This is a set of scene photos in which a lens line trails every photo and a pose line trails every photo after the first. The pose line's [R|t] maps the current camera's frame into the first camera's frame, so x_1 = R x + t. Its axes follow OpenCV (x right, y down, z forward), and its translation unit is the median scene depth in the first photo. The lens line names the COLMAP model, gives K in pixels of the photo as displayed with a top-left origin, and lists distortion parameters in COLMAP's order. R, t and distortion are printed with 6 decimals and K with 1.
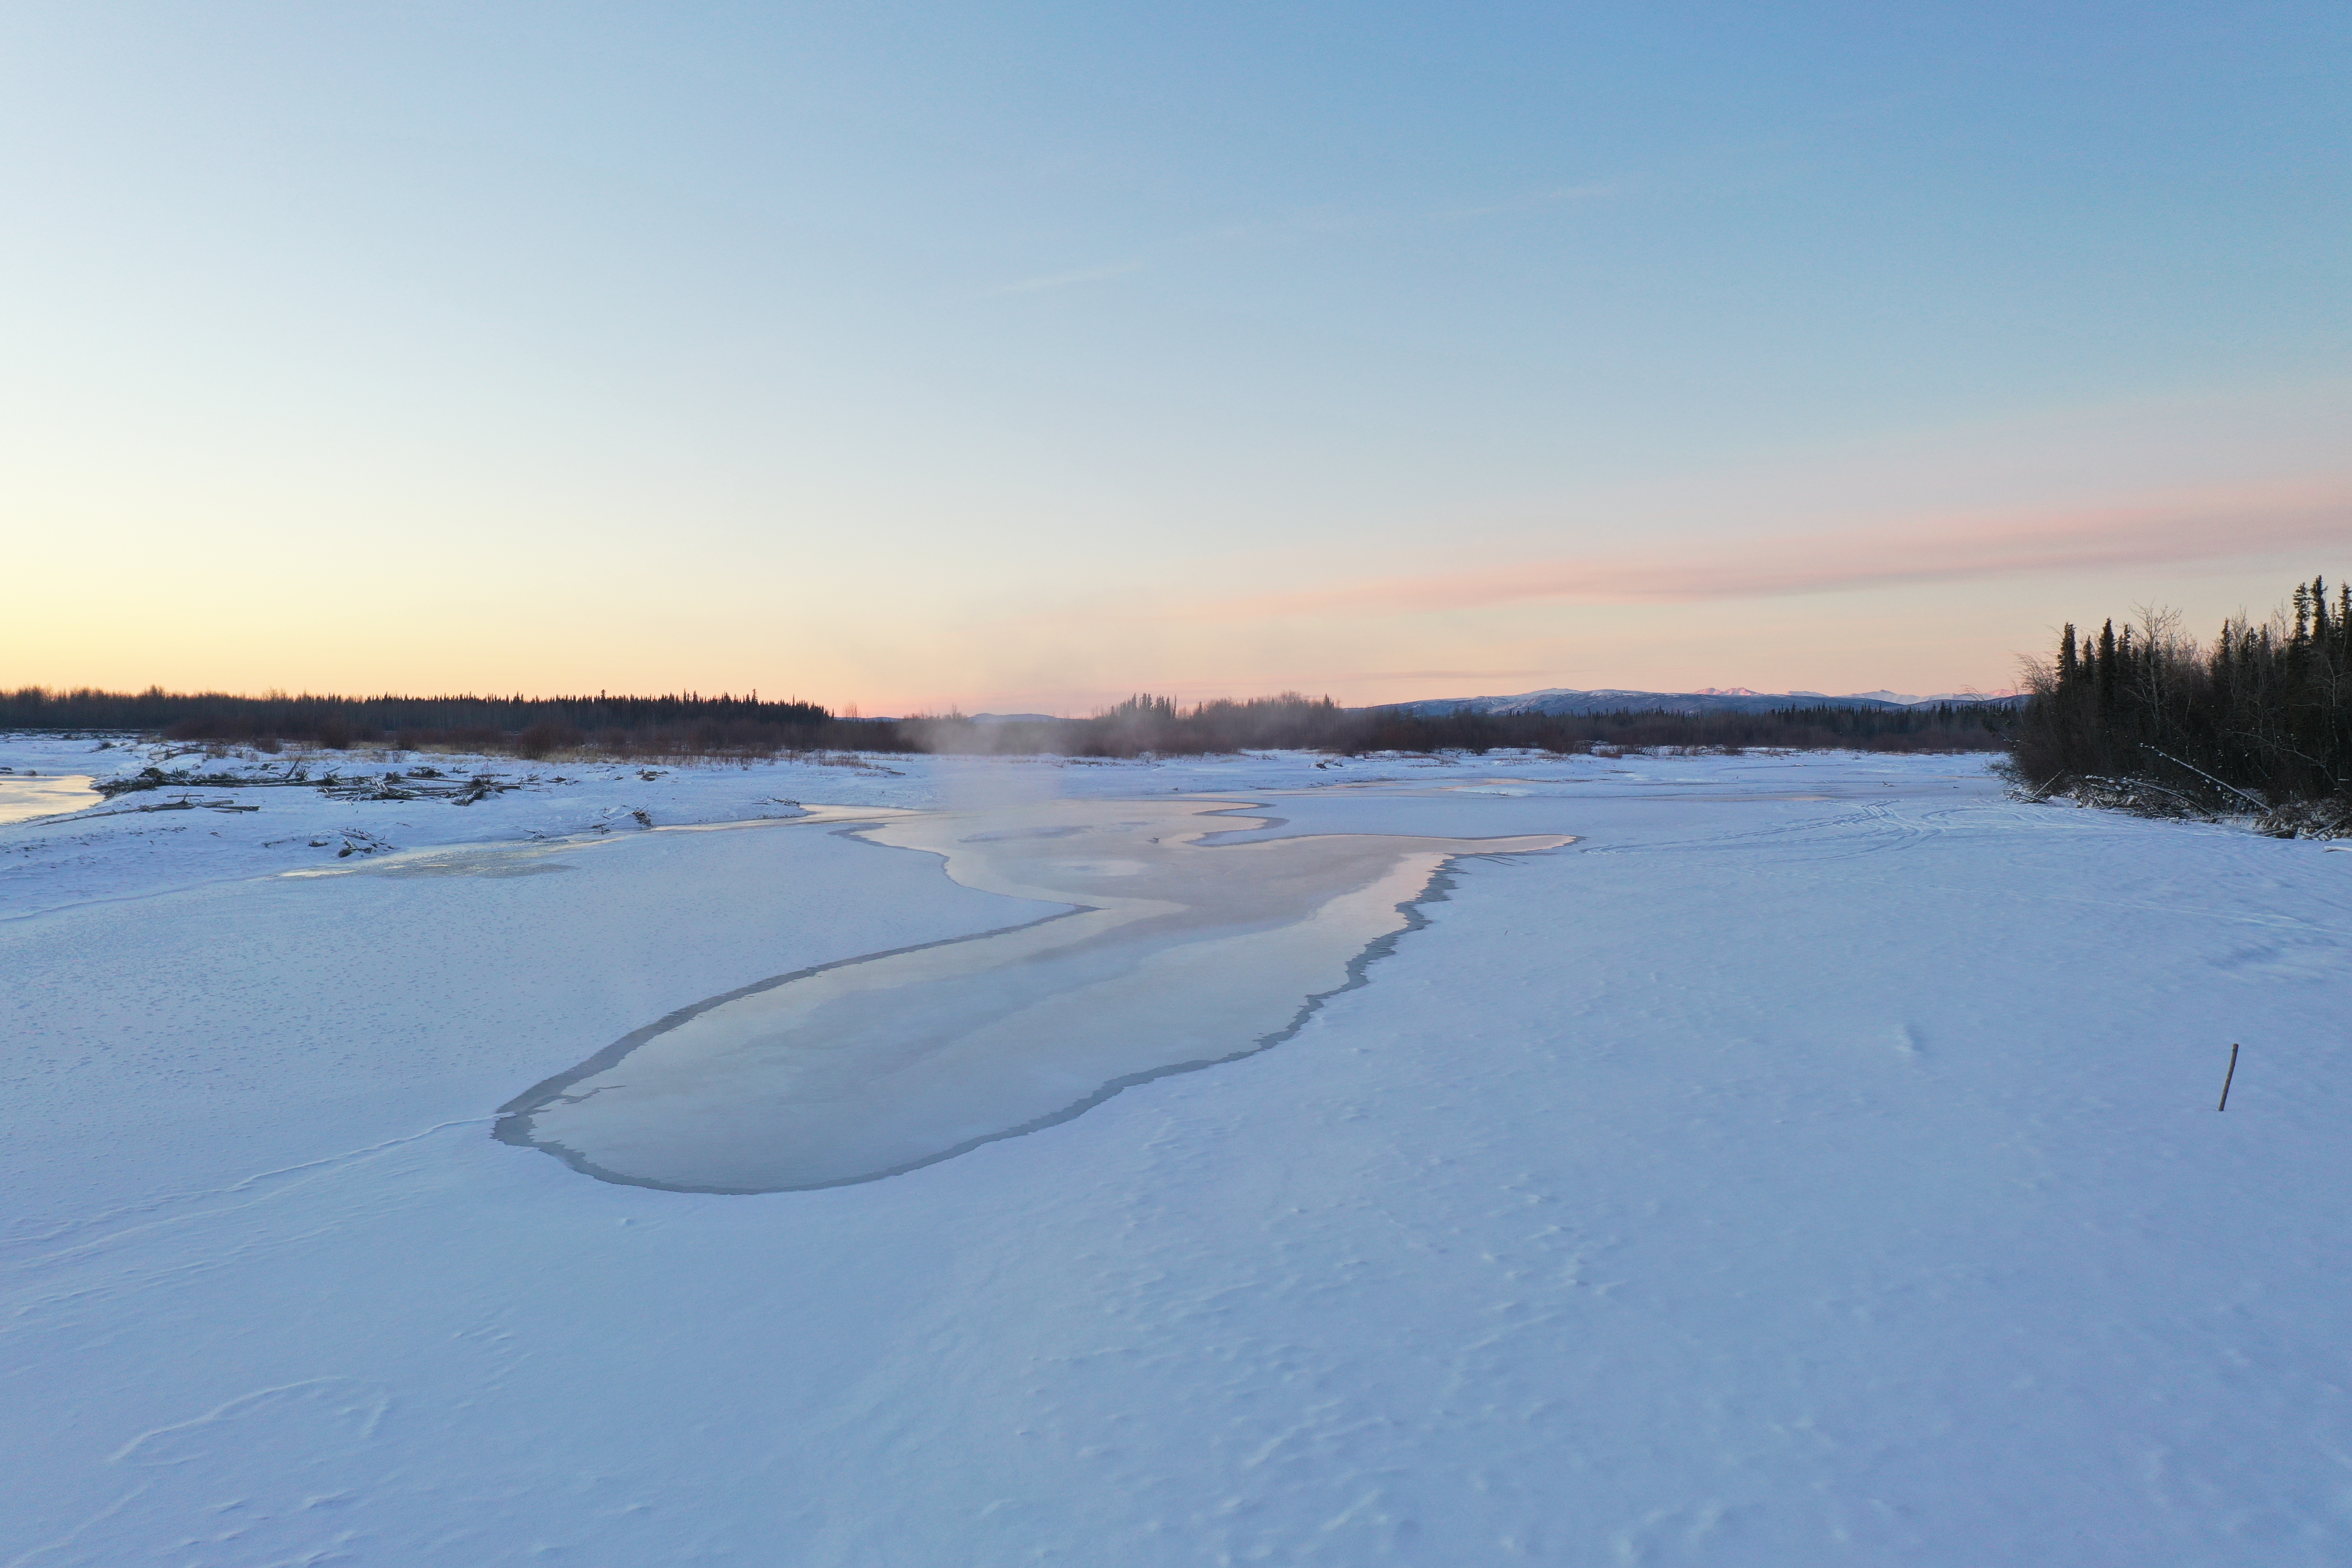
lens RADIAL K [[1858.9, 0, 1173.6], [0, 1858.9, 781.6], [0, 0, 1]] dist [0.002109, 0.018108]
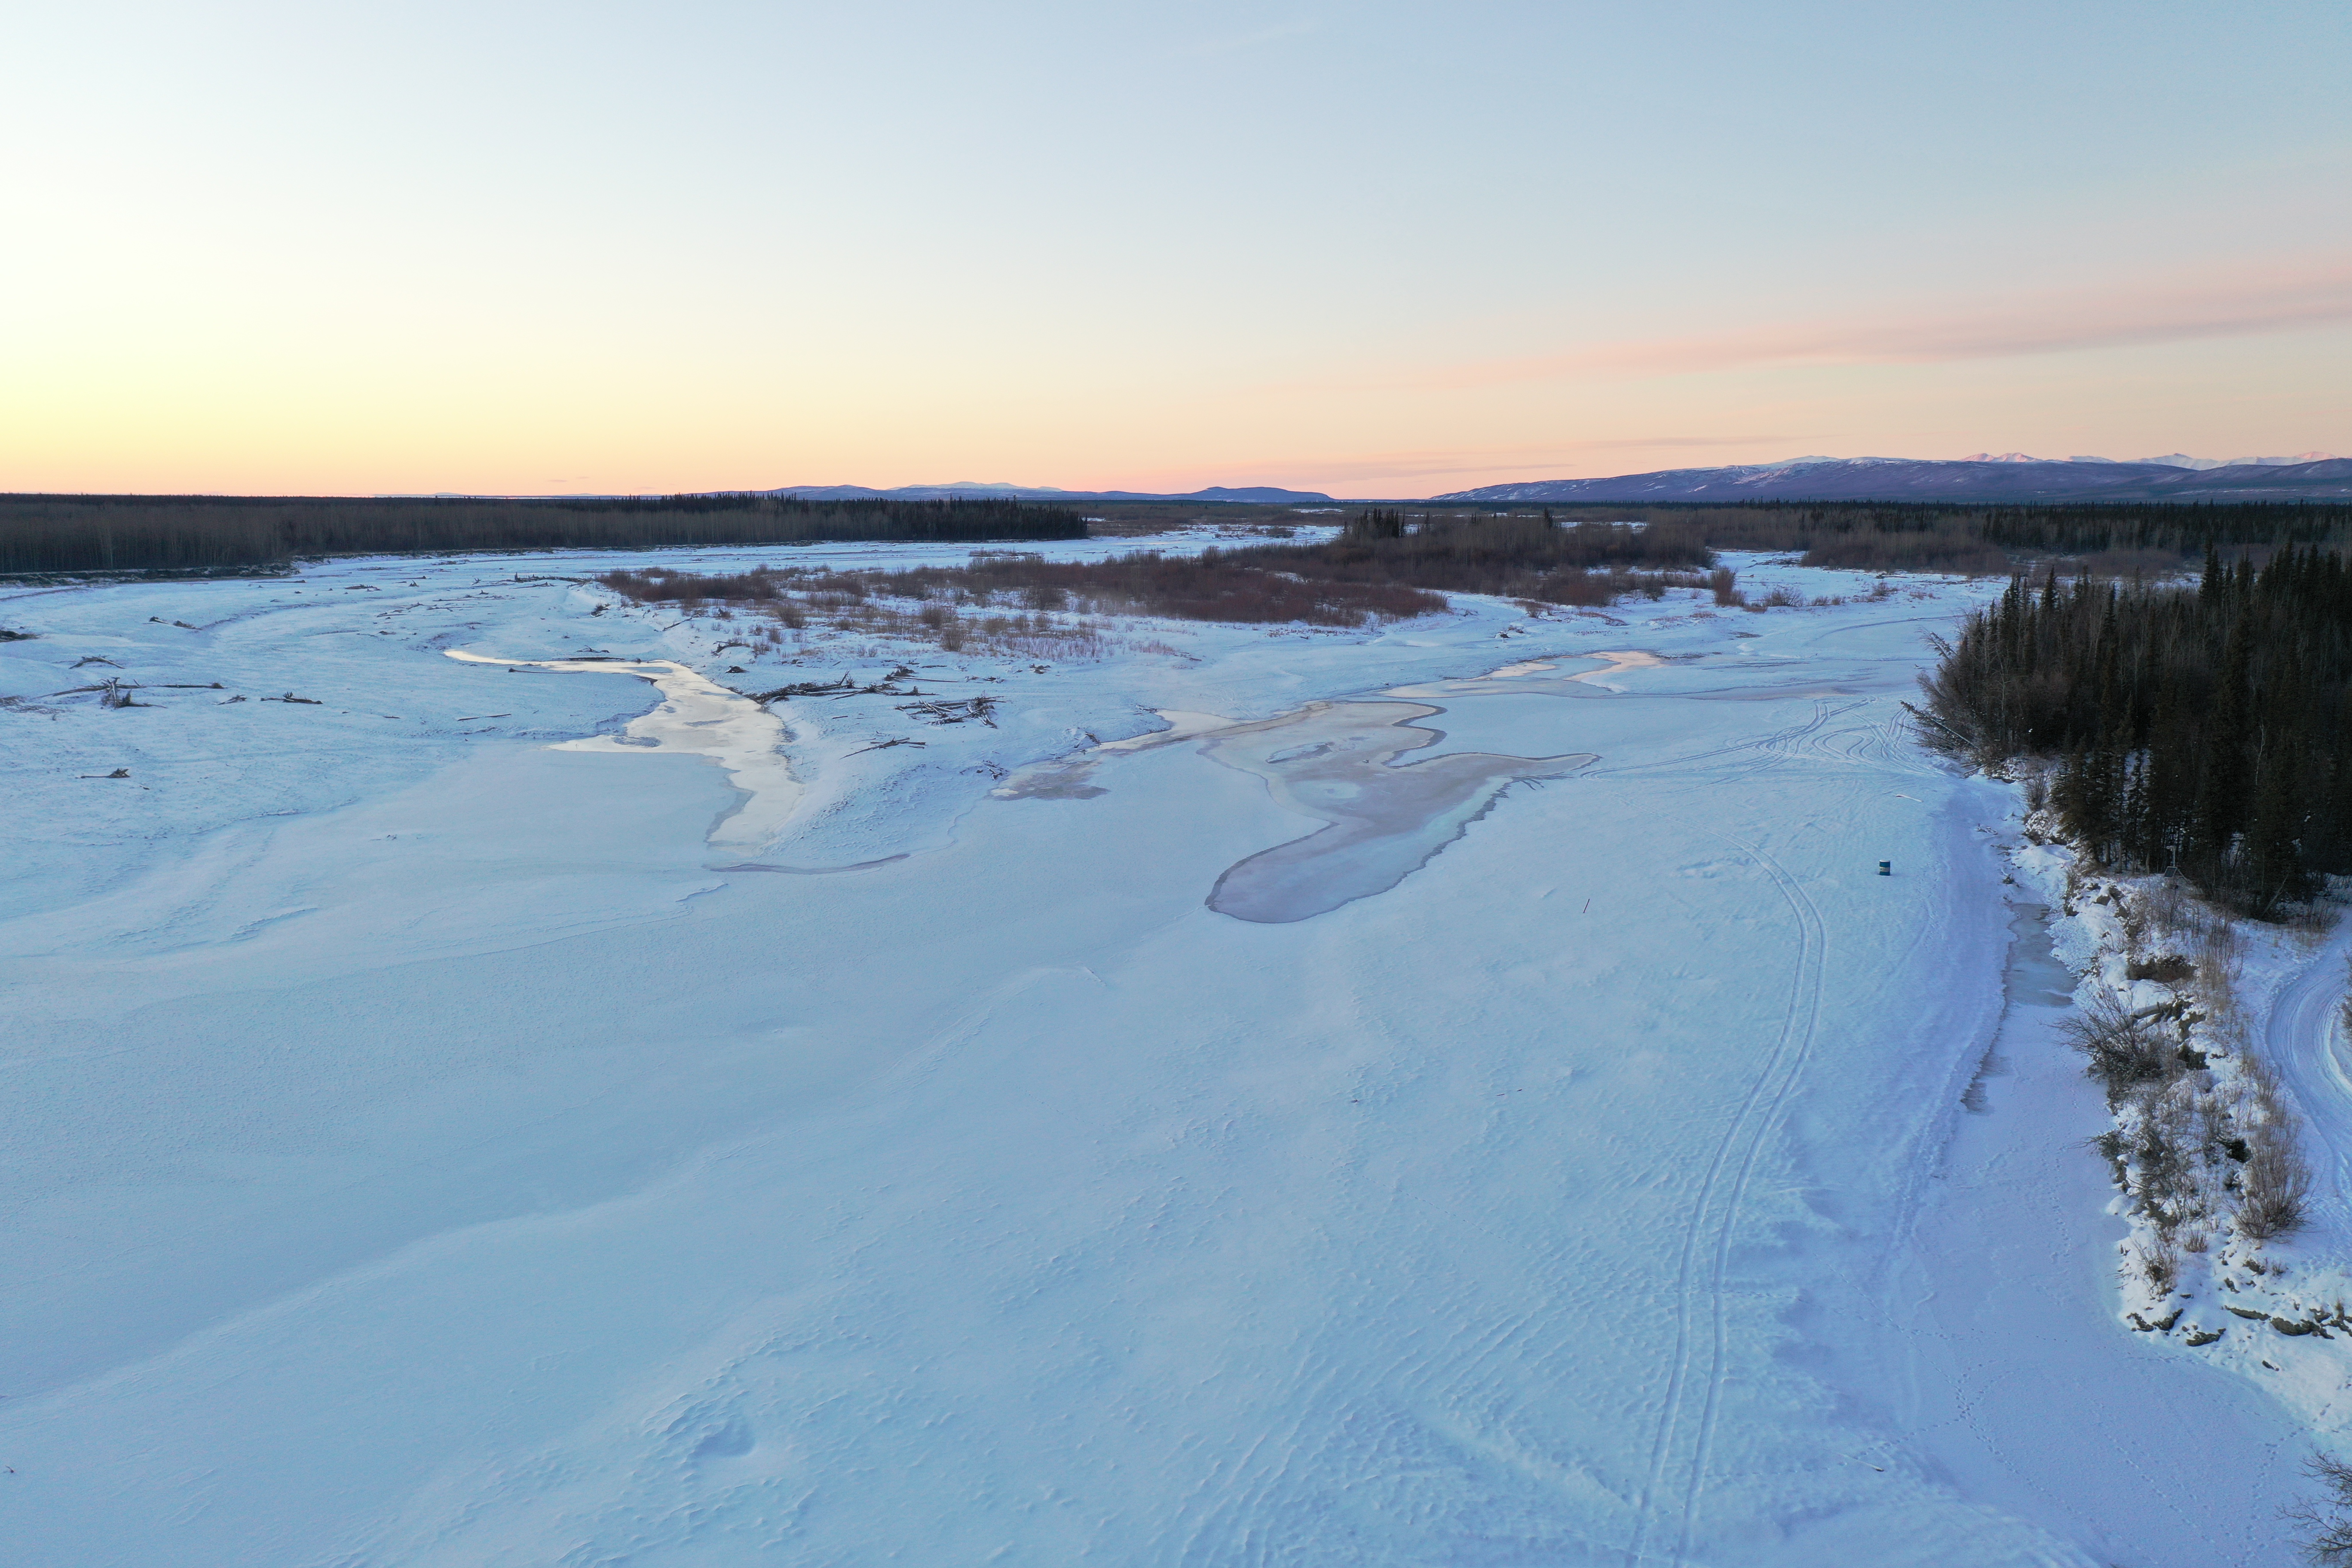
lens RADIAL K [[1858.9, 0, 1173.6], [0, 1858.9, 781.6], [0, 0, 1]] dist [0.002109, 0.018108]
pose [[0.992217, 0.013313, -0.123805, 0.033899], [0.001825, 0.992606, 0.121369, -0.197369], [0.124505, -0.120651, 0.984856, -1.014873]]
